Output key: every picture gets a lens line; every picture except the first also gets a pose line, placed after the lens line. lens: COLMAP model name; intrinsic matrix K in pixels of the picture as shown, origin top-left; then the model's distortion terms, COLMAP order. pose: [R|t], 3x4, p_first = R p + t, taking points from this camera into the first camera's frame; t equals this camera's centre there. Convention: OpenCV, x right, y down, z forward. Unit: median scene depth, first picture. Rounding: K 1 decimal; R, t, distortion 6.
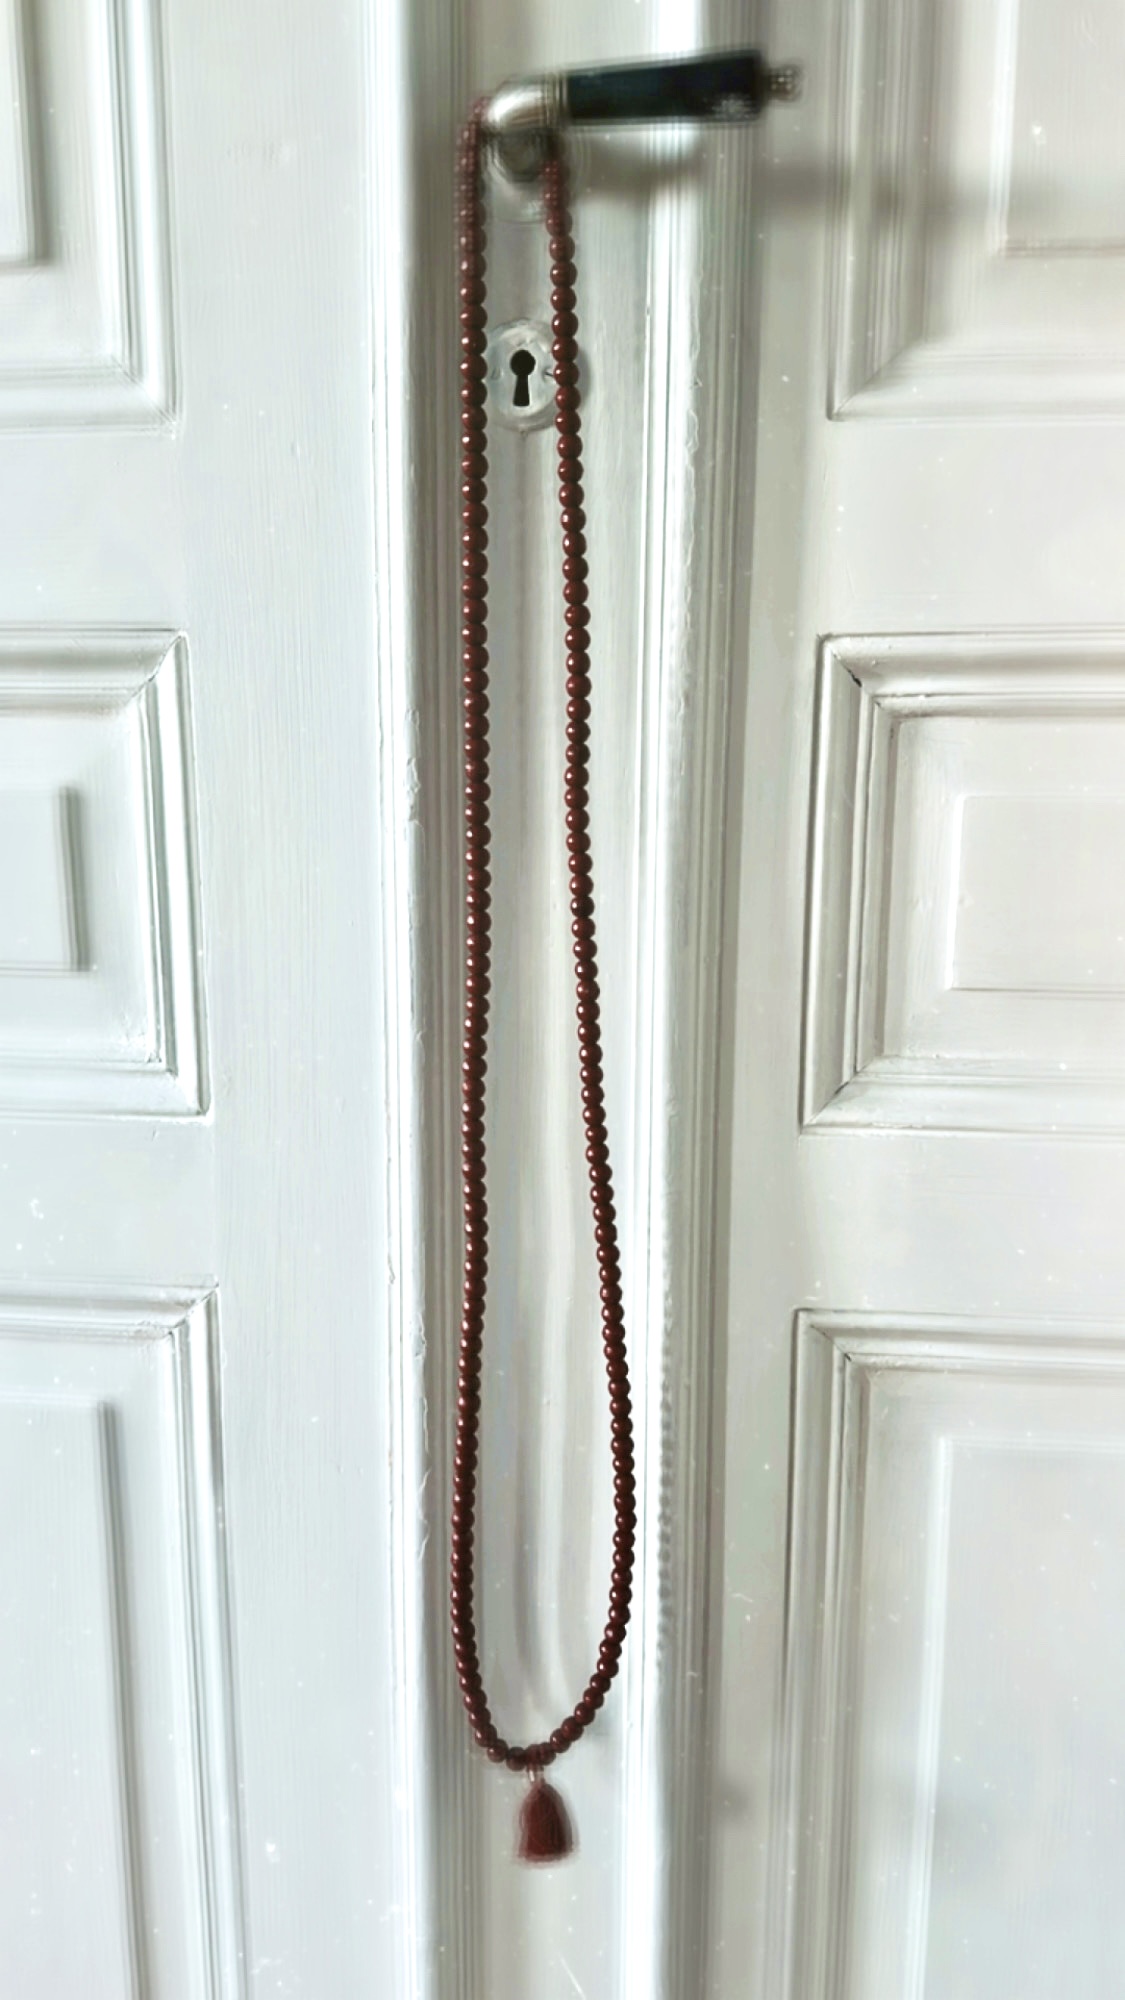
lens RADIAL K [[1427.6, 0, 532.3], [0, 1427.6, 1001.6], [0, 0, 1]] dist [0.089781, -0.013196]
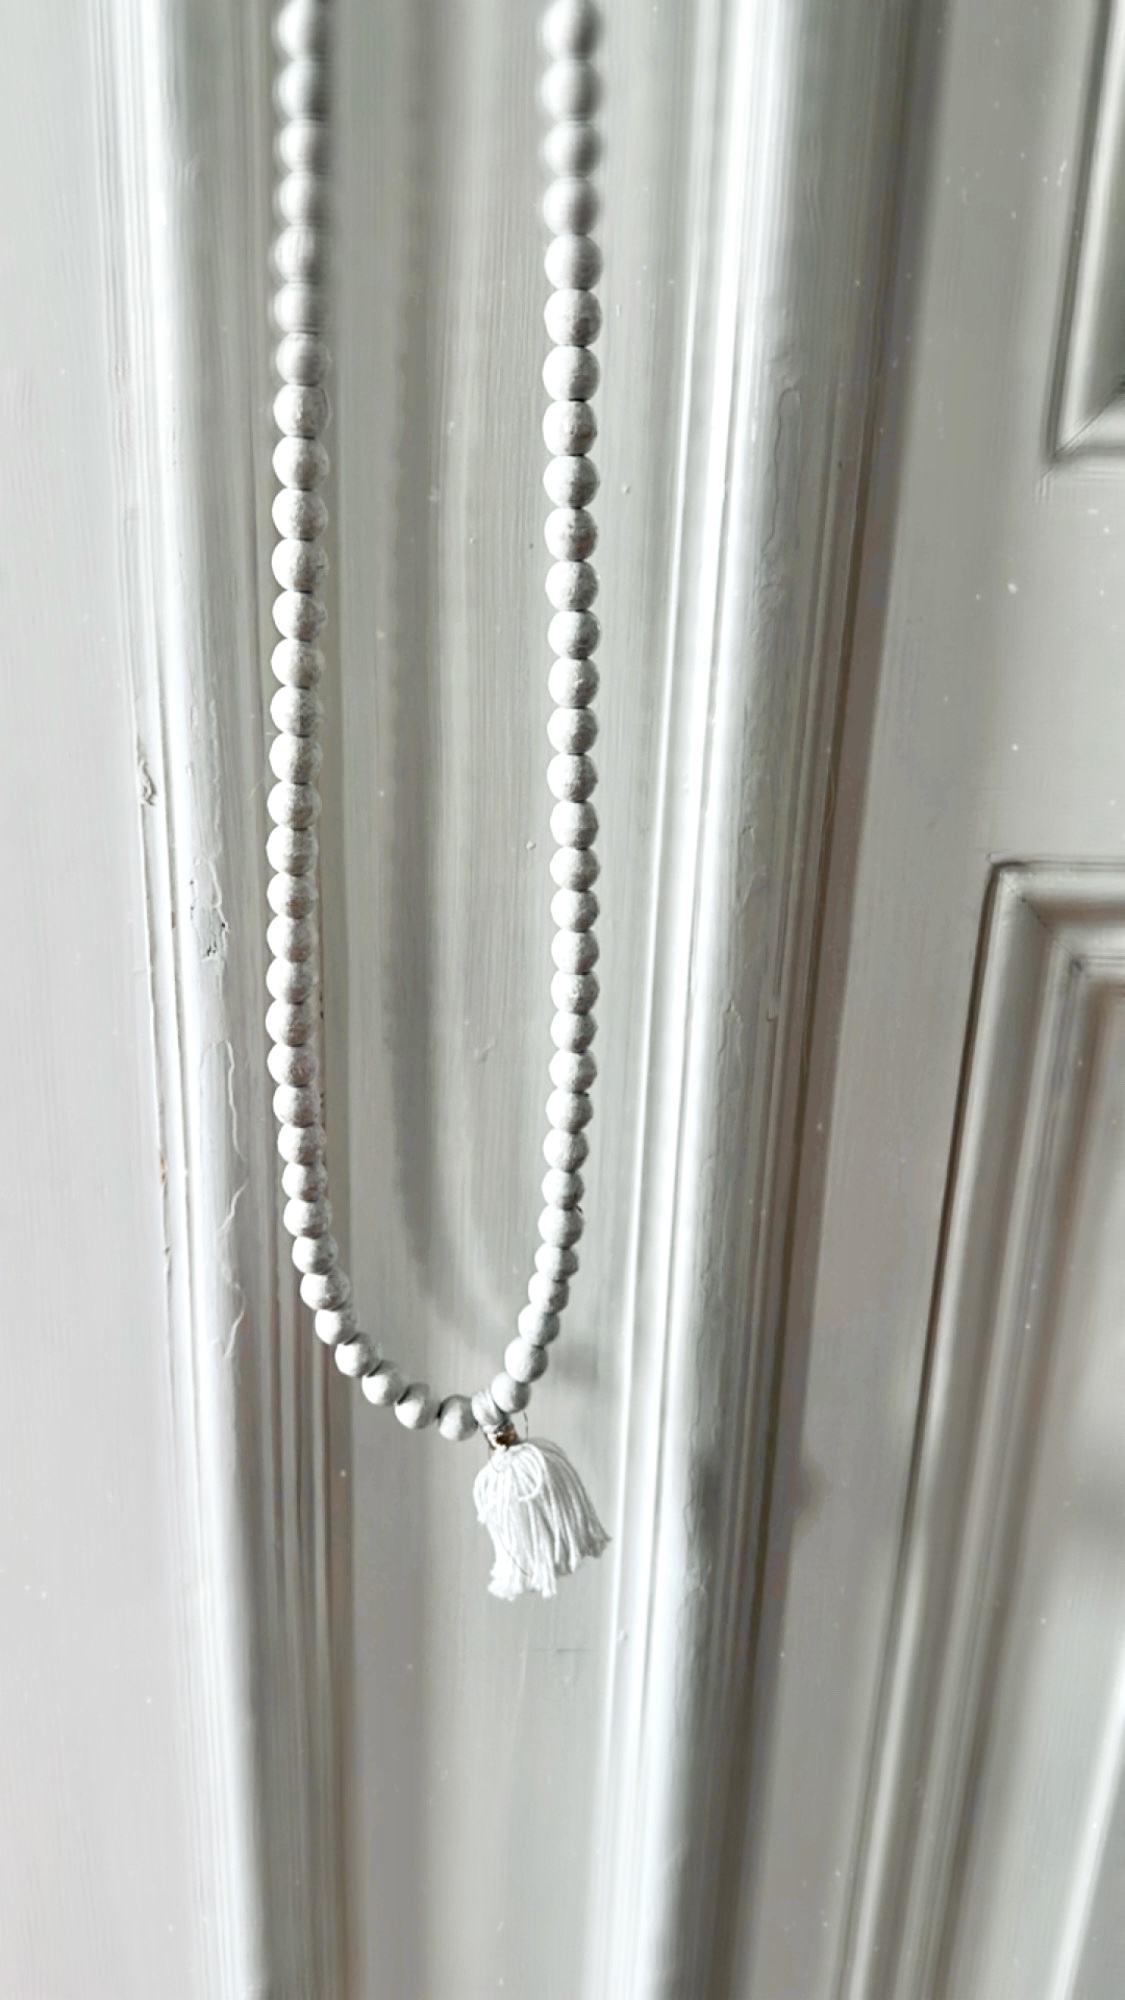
lens RADIAL K [[1427.6, 0, 551.8], [0, 1427.6, 1006.9], [0, 0, 1]] dist [0.089781, -0.013196]
pose [[0.994270, 0.001032, 0.106893, -0.021315], [-0.017479, 0.988065, 0.153042, 0.210734], [-0.105459, -0.154033, 0.982422, 0.585325]]
